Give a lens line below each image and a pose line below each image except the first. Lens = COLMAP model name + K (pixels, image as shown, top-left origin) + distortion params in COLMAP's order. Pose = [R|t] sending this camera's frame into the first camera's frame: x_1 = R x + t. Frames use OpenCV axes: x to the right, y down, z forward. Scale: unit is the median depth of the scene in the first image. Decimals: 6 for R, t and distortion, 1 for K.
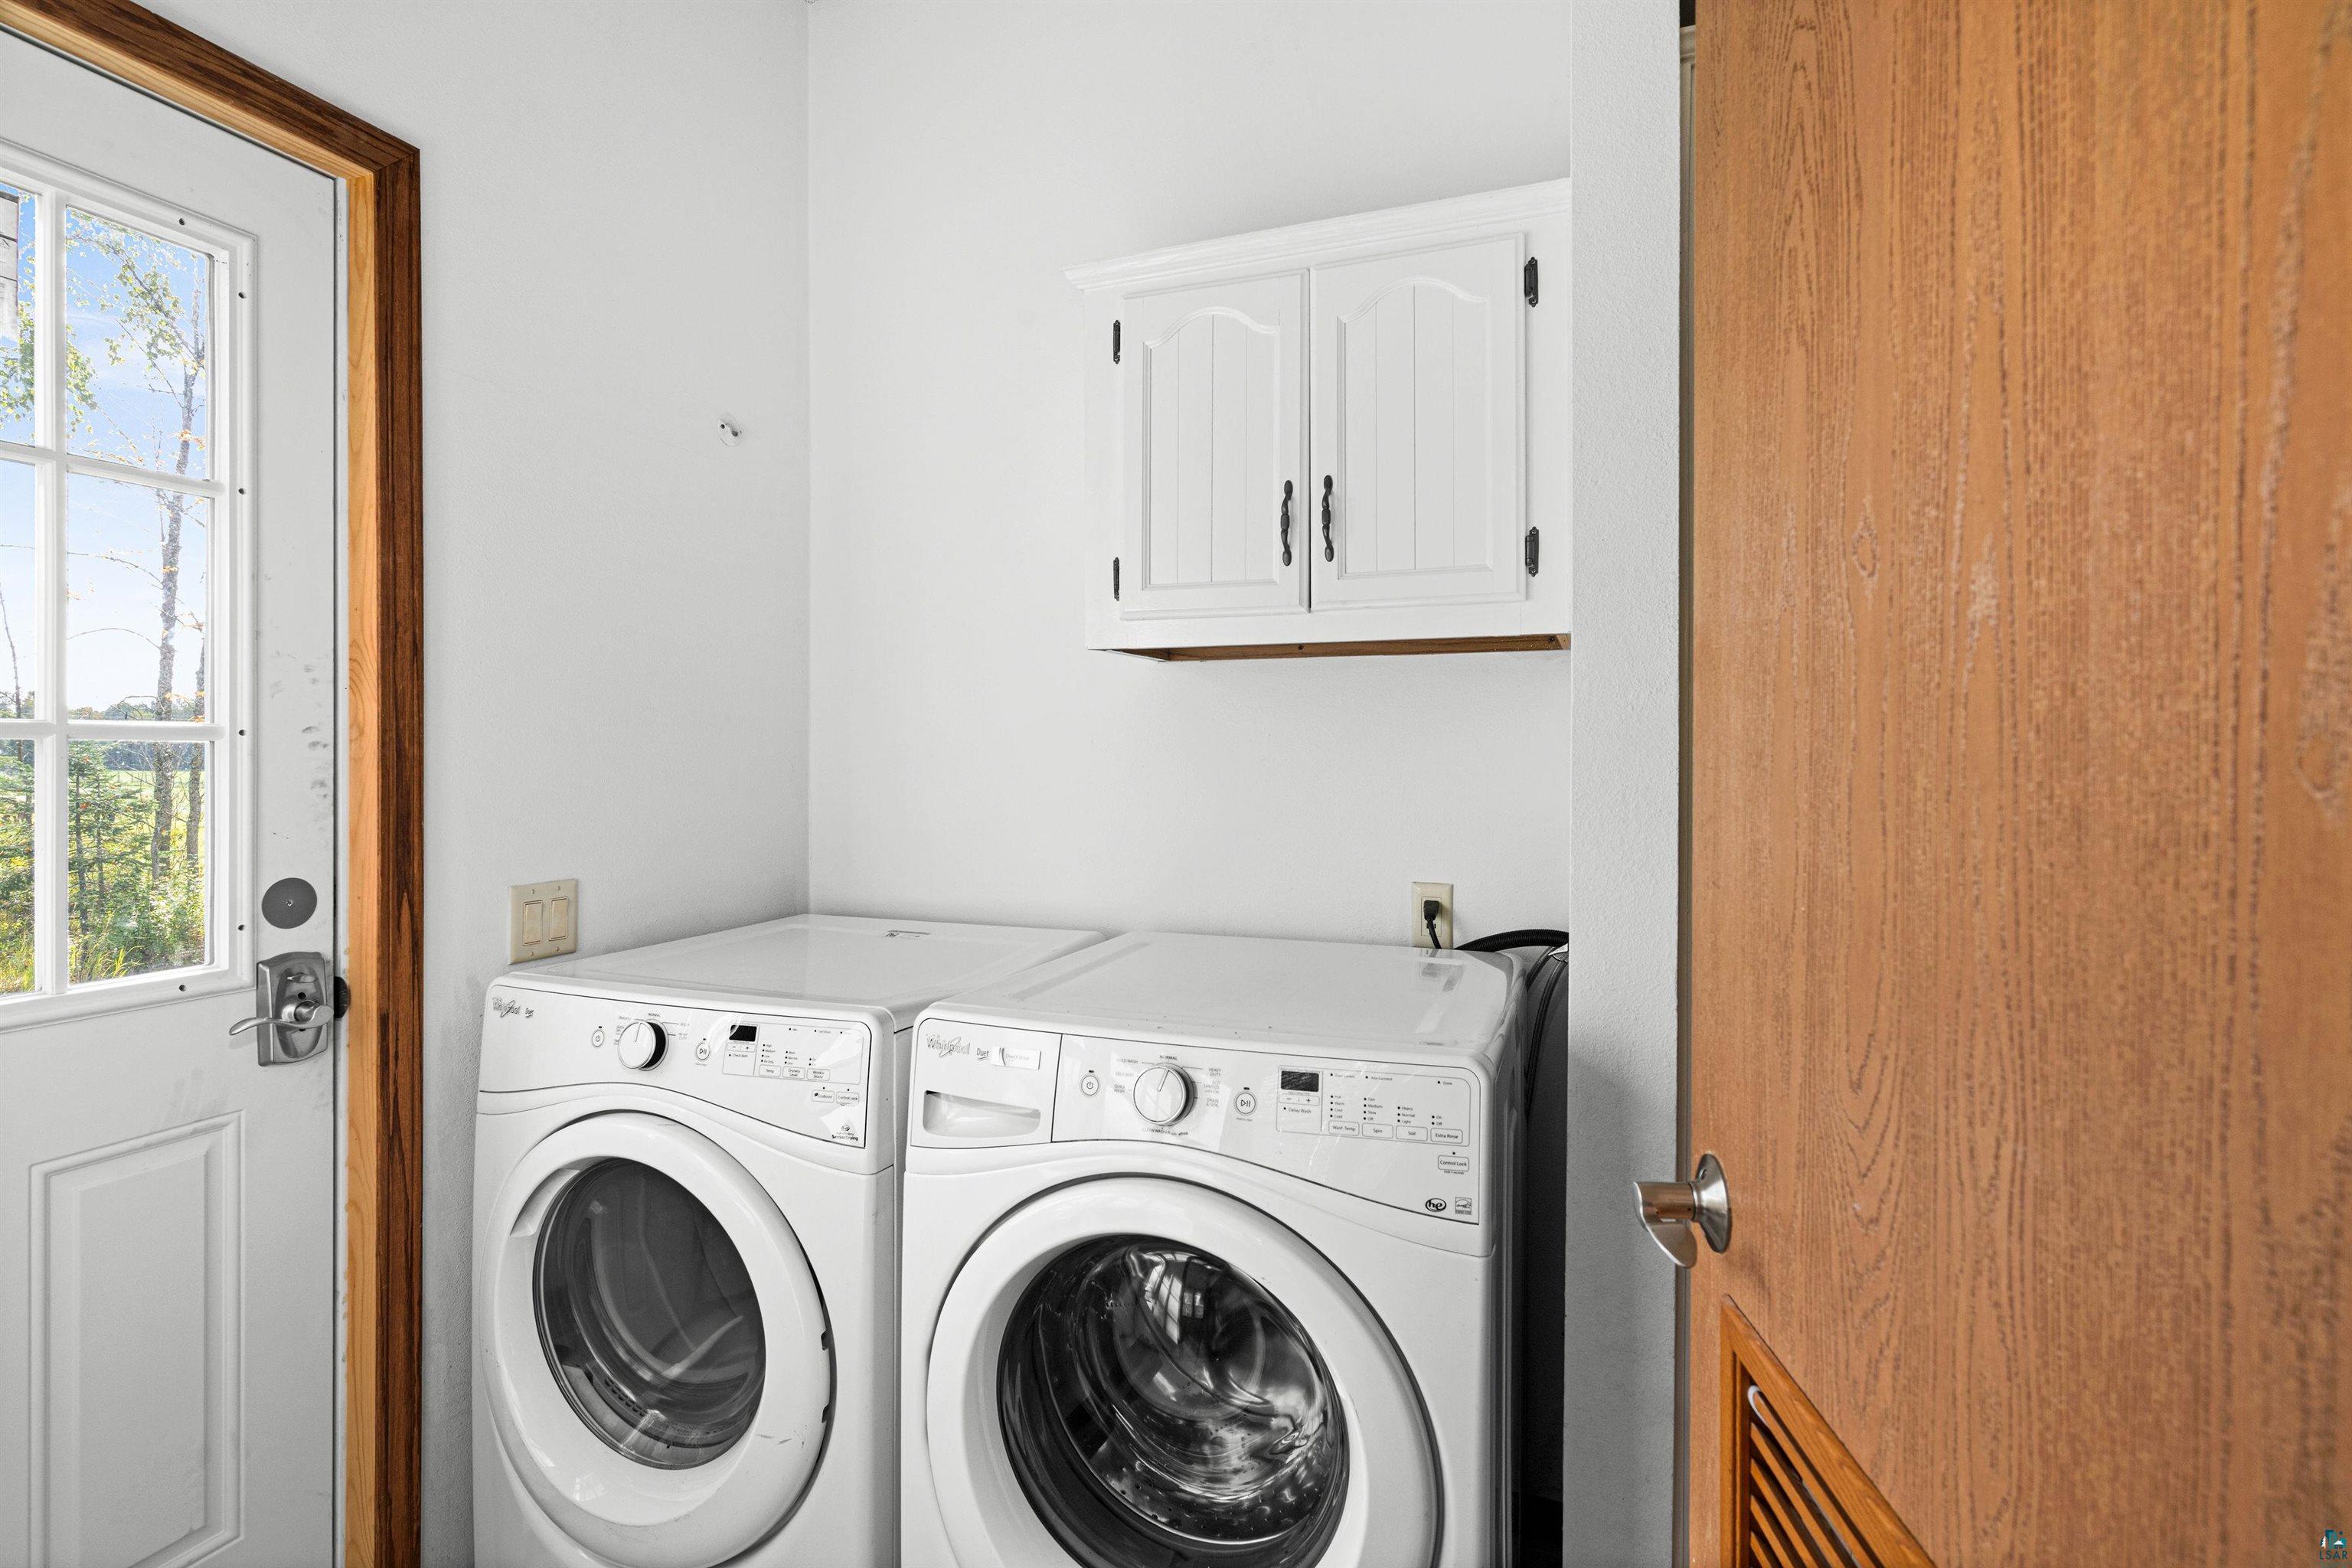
lens RADIAL K [[1134.9, 0, 1168.2], [0, 1134.9, 775.5], [0, 0, 1]] dist [0.003194, 0.000642]
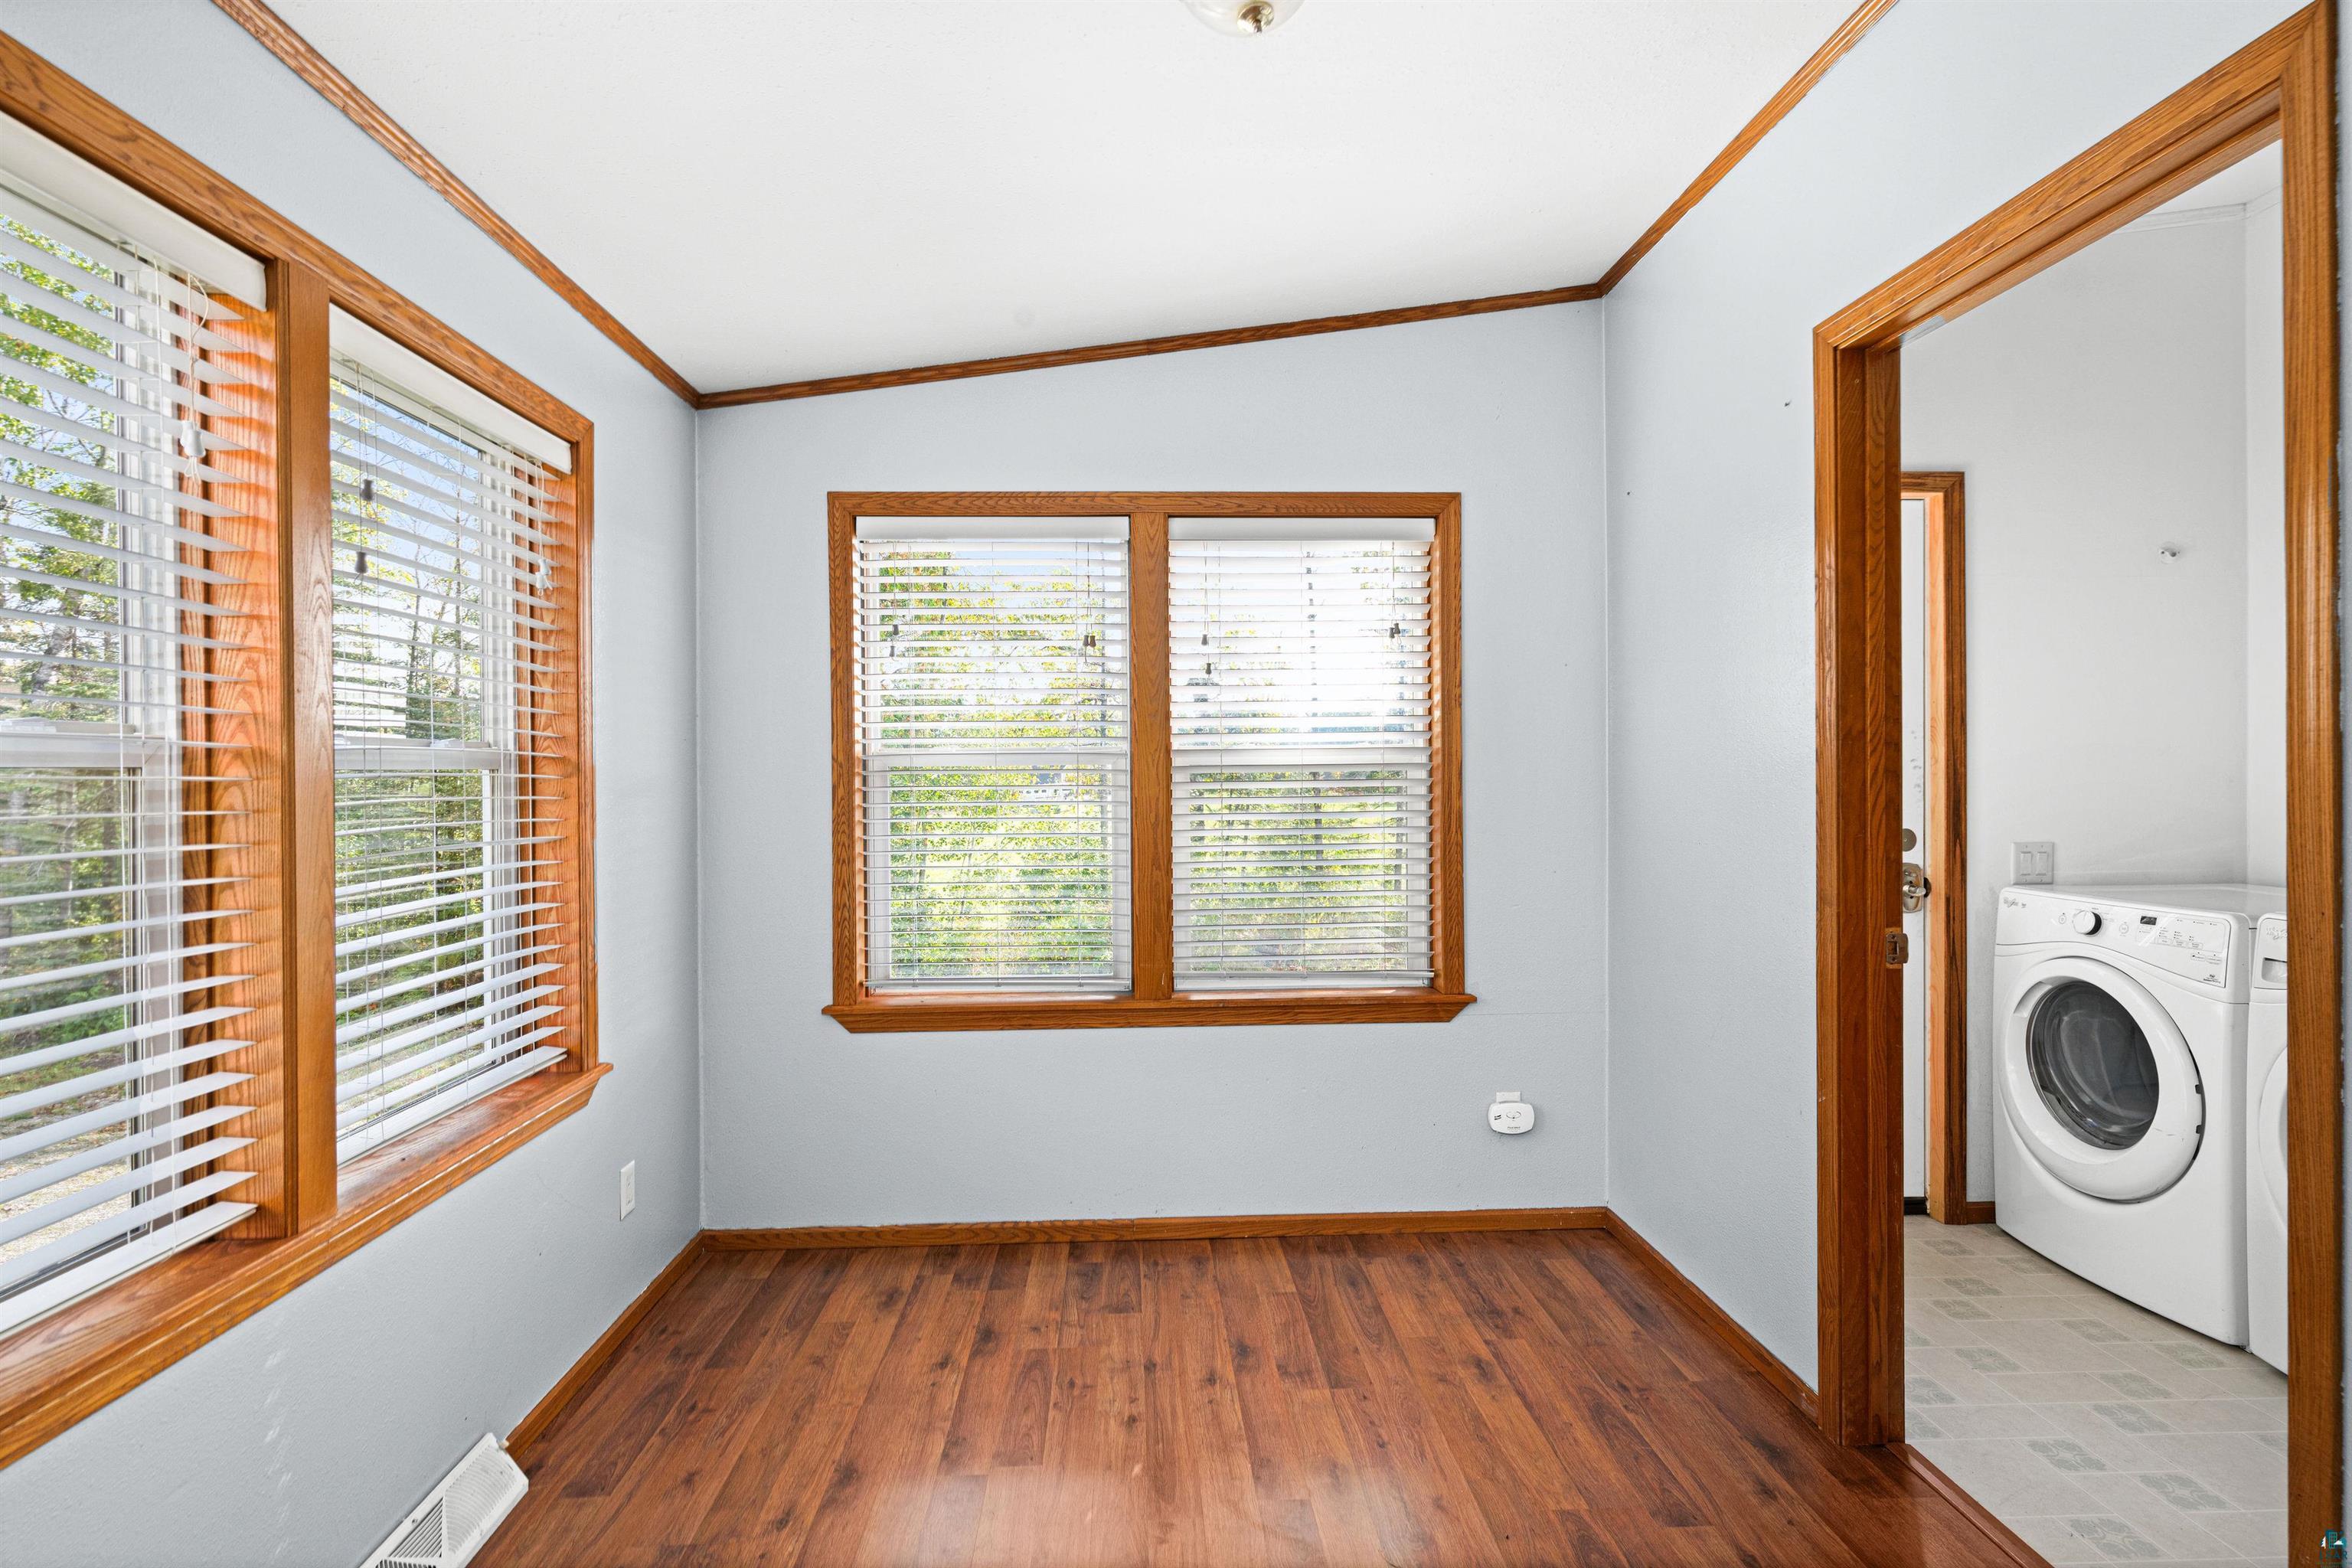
lens RADIAL K [[1134.9, 0, 1181.6], [0, 1134.9, 783.3], [0, 0, 1]] dist [0.003194, 0.000642]
pose [[0.400207, -0.002592, -0.916421, 0.645898], [-0.001662, 0.999992, -0.003554, 0.012070], [0.916423, 0.002945, 0.400200, -1.101710]]
